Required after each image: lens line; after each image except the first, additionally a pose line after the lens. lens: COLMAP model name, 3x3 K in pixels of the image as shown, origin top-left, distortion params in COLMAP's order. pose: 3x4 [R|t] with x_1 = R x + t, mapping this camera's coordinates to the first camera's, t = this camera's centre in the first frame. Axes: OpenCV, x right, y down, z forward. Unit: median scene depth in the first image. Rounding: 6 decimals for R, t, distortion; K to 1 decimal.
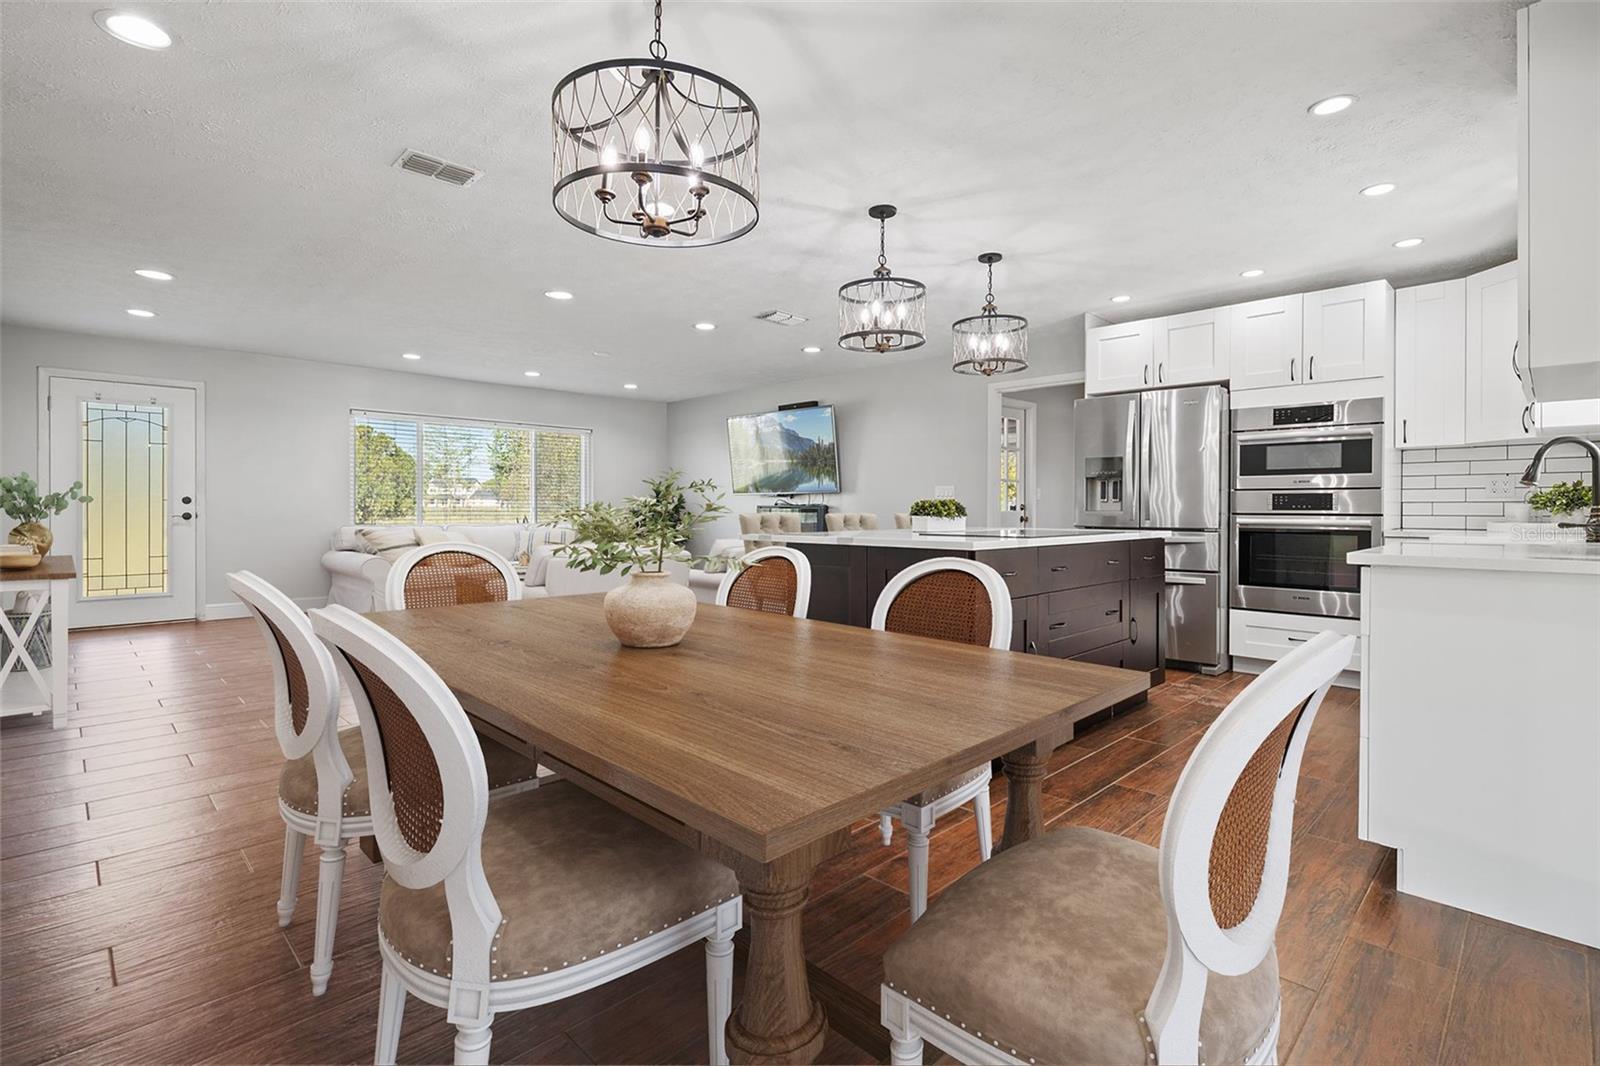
lens RADIAL K [[748.8, 0, 796.9], [0, 748.8, 512.2], [0, 0, 1]] dist [0.000879, 0.001265]
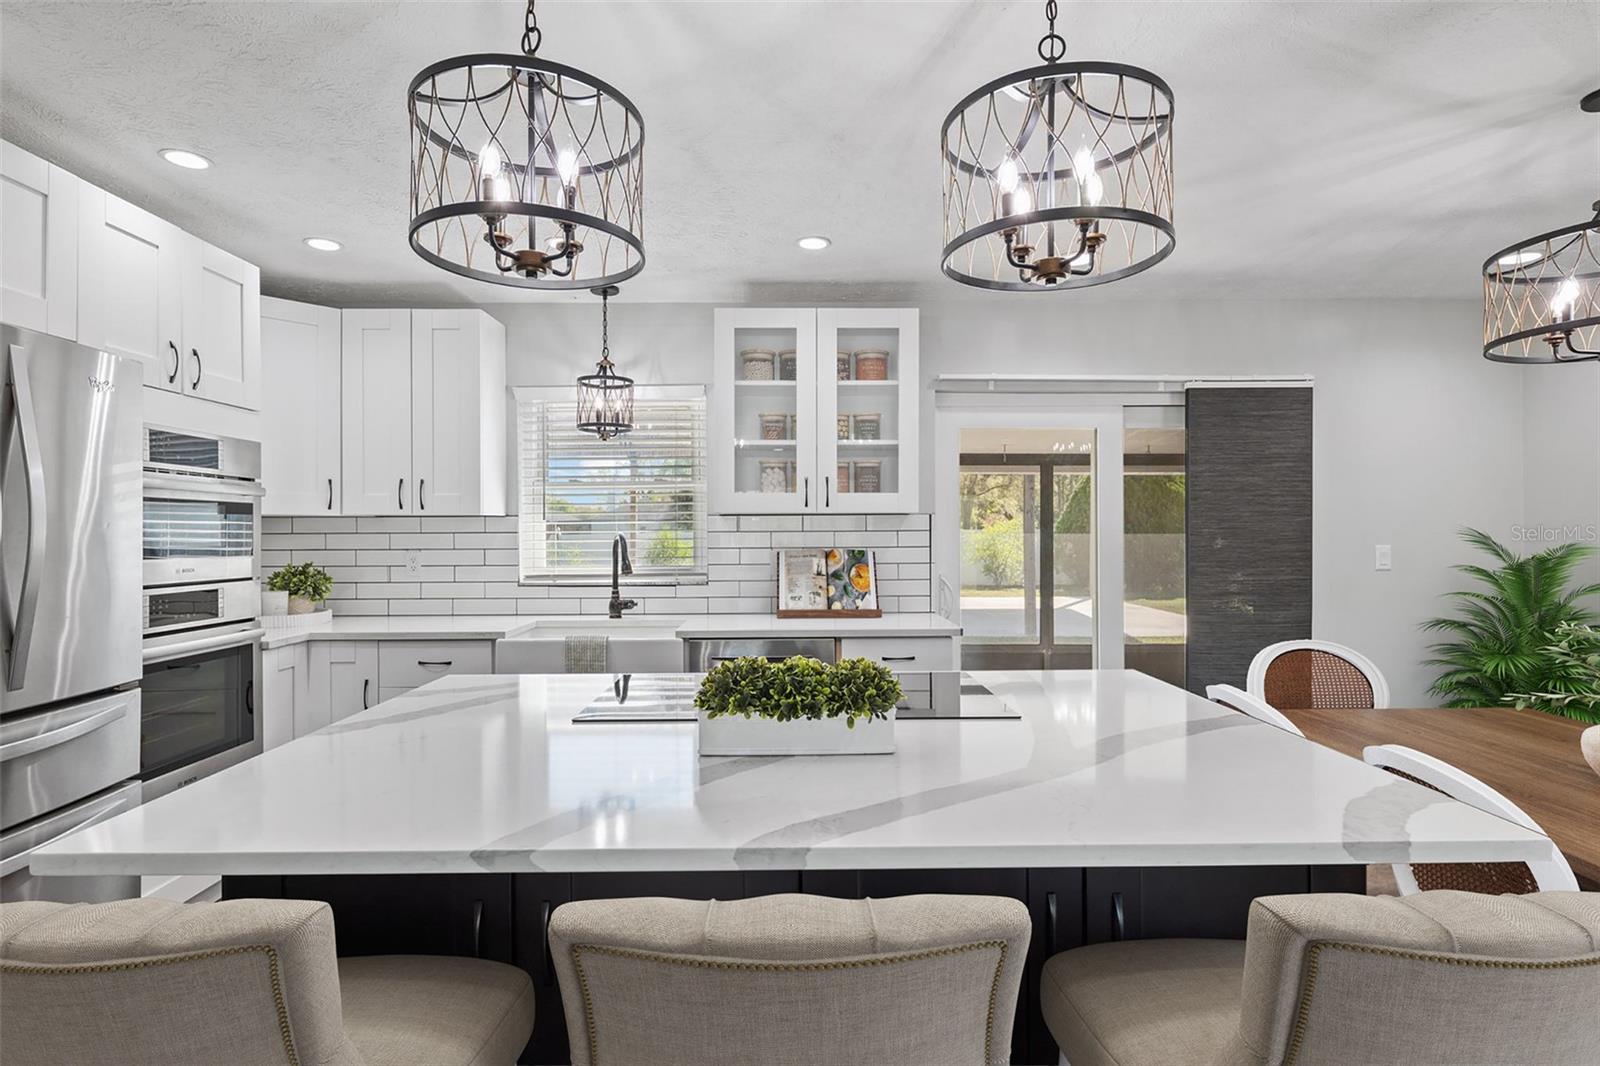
lens RADIAL K [[813.3, 0, 798.3], [0, 813.3, 530.3], [0, 0, 1]] dist [-0.001057, 0.001185]
pose [[-0.727741, 0.002859, 0.685847, -0.064776], [0.008592, 0.999951, 0.004948, -0.068162], [-0.685799, 0.009494, -0.727729, 1.104581]]
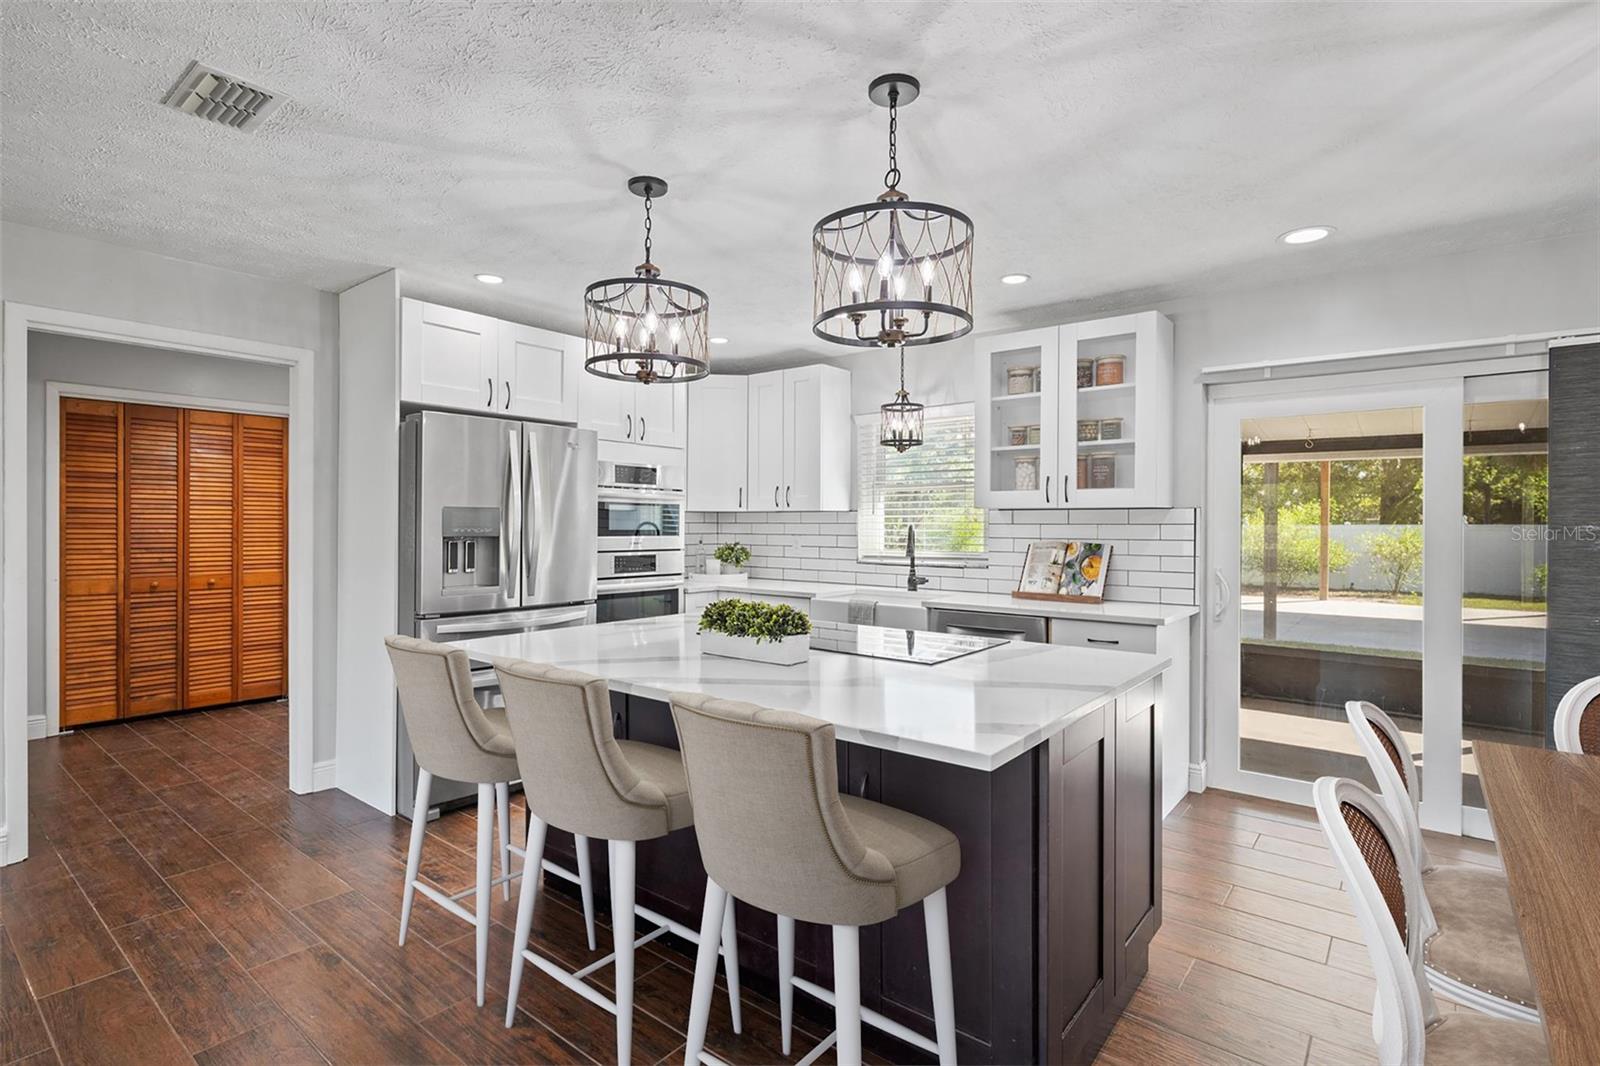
lens RADIAL K [[769.8, 0, 792.8], [0, 769.8, 529.1], [0, 0, 1]] dist [0.002554, 0.000707]
pose [[-0.118650, -0.008677, 0.992898, -0.345191], [0.002766, 0.999955, 0.009069, -0.066465], [-0.992932, 0.003823, -0.118620, 0.898065]]
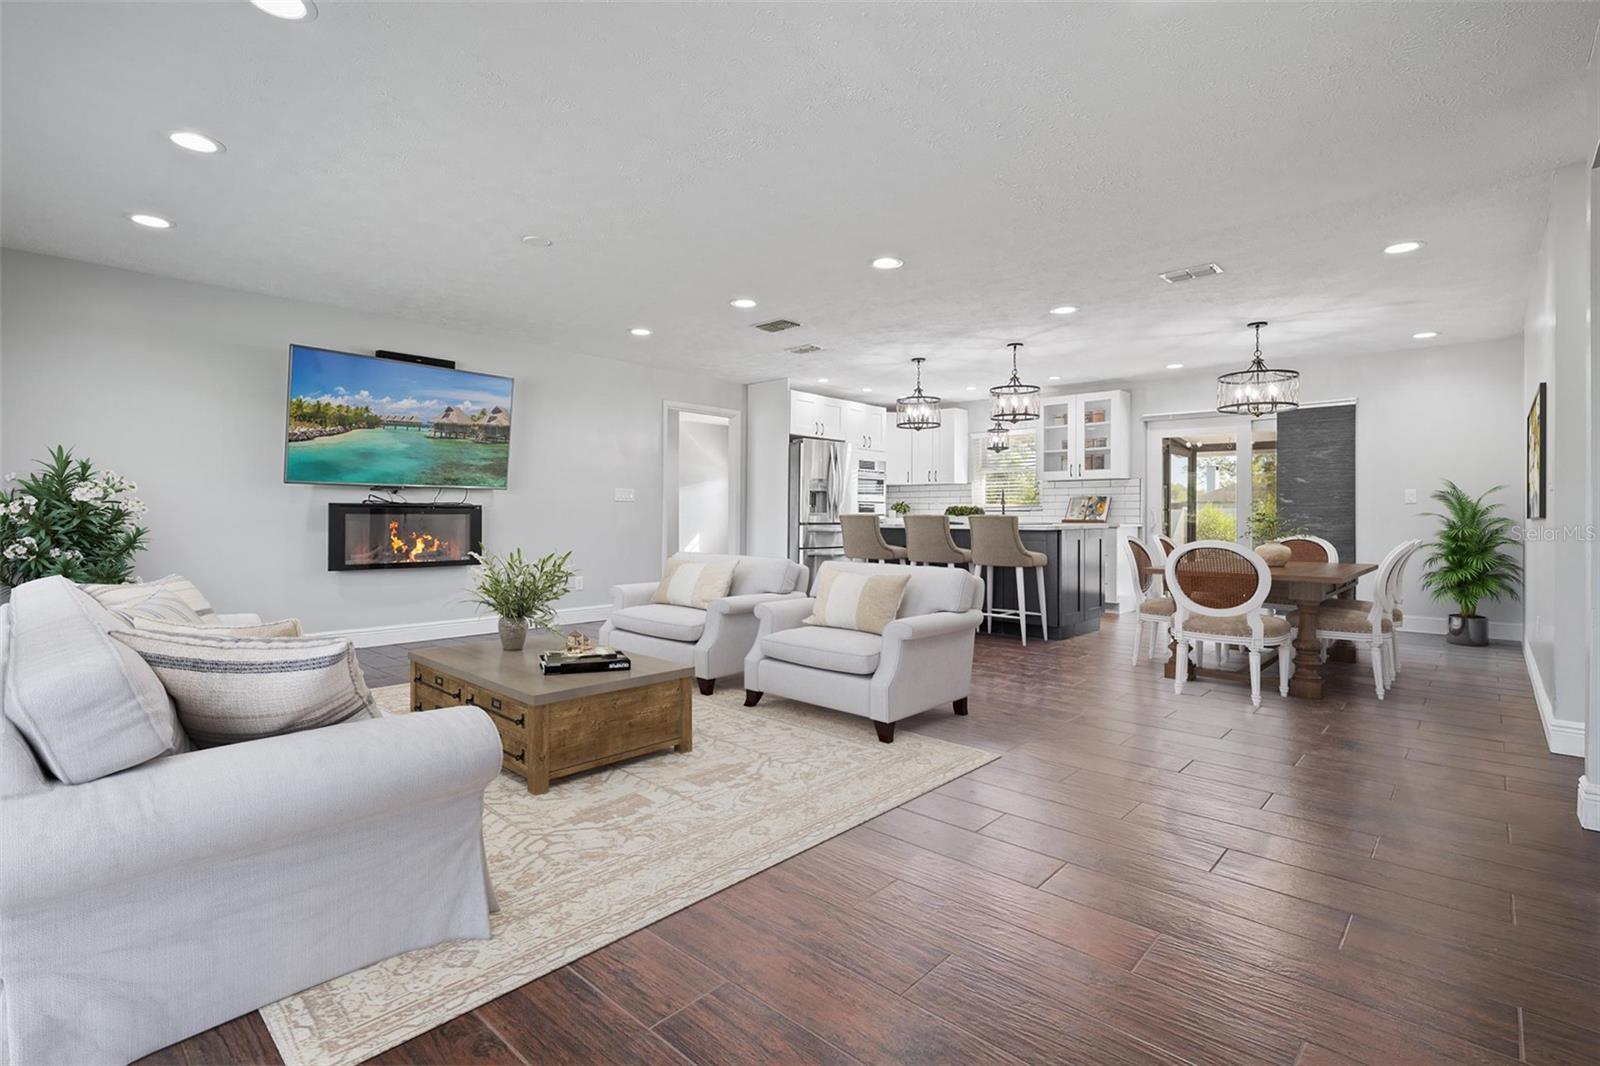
lens RADIAL K [[748.8, 0, 797.2], [0, 748.8, 517.1], [0, 0, 1]] dist [0.000879, 0.001265]
pose [[-0.057552, -0.003454, 0.998337, -1.291441], [0.004846, 0.999981, 0.003739, 0.000559], [-0.998331, 0.005053, -0.057534, 1.277312]]
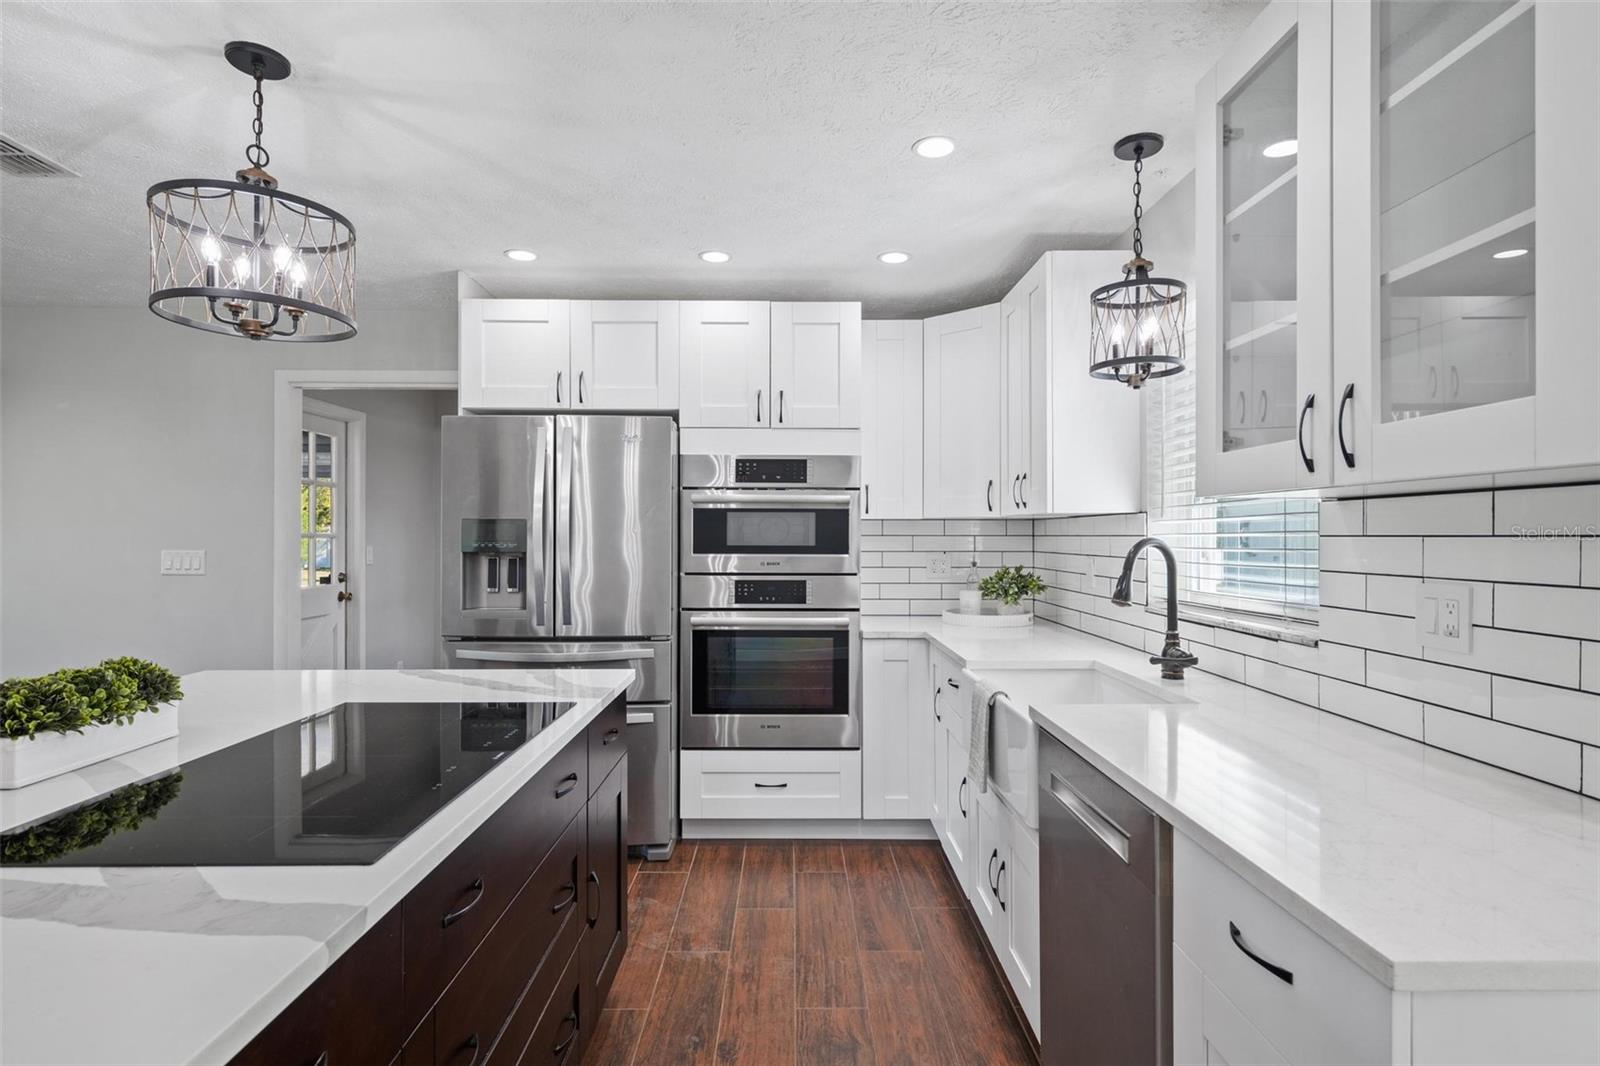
lens RADIAL K [[813.3, 0, 802.4], [0, 813.3, 538.7], [0, 0, 1]] dist [-0.001057, 0.001185]
pose [[0.689960, -0.003055, 0.723841, 0.128234], [0.005499, 0.999984, -0.001021, -0.062529], [-0.723827, 0.004685, 0.689966, 0.431684]]
